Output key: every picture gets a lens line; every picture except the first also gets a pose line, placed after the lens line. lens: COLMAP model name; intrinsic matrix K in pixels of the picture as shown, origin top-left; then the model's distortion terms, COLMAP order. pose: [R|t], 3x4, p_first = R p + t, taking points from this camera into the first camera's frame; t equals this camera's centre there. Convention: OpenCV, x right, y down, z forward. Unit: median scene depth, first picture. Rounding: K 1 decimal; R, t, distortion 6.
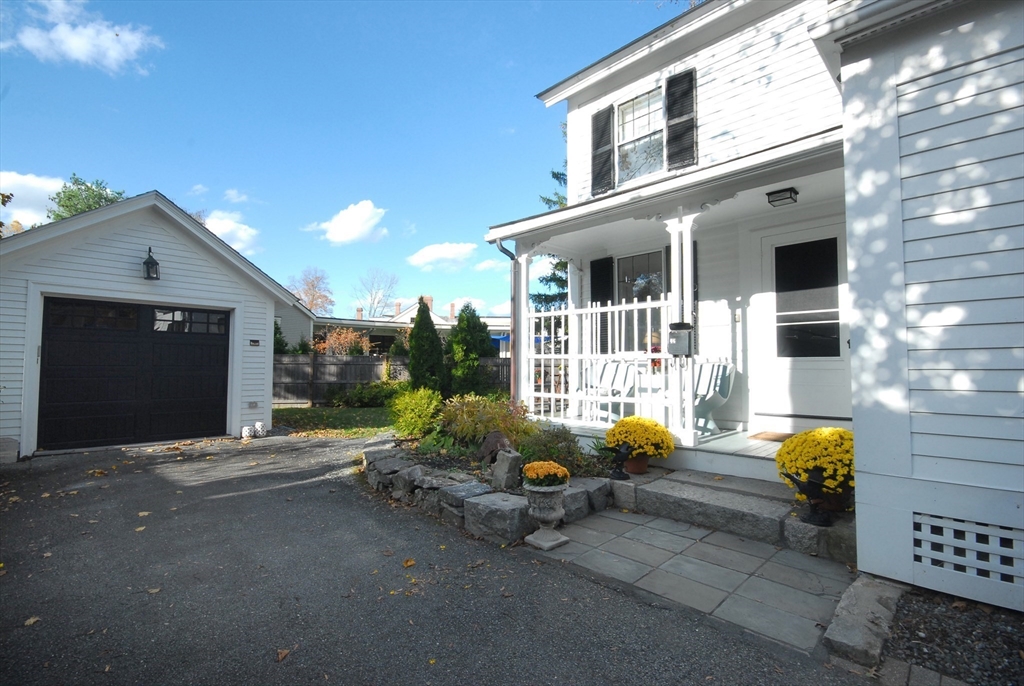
lens RADIAL K [[469.5, 0, 512.0], [0, 469.5, 345.5], [0, 0, 1]] dist [-0.018994, -0.001921]
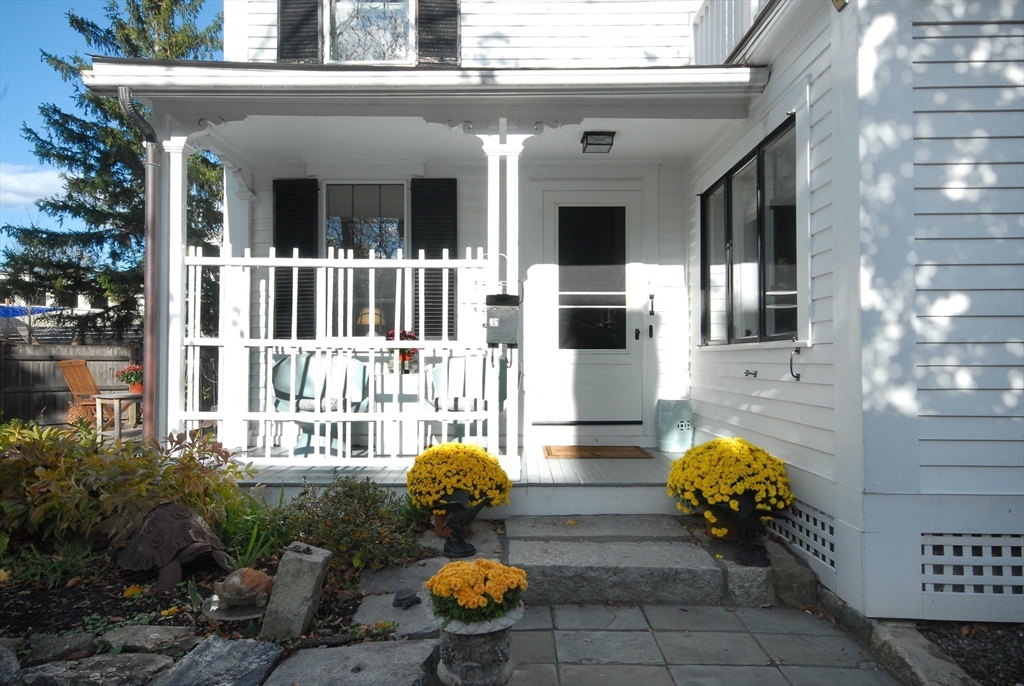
lens RADIAL K [[620.0, 0, 512.4], [0, 620.0, 343.0], [0, 0, 1]] dist [0.008363, 0.002258]
pose [[0.709998, 0.017511, 0.703986, -0.344262], [-0.029526, 0.999552, 0.004916, 0.020190], [-0.703585, -0.024276, 0.710197, 0.520209]]
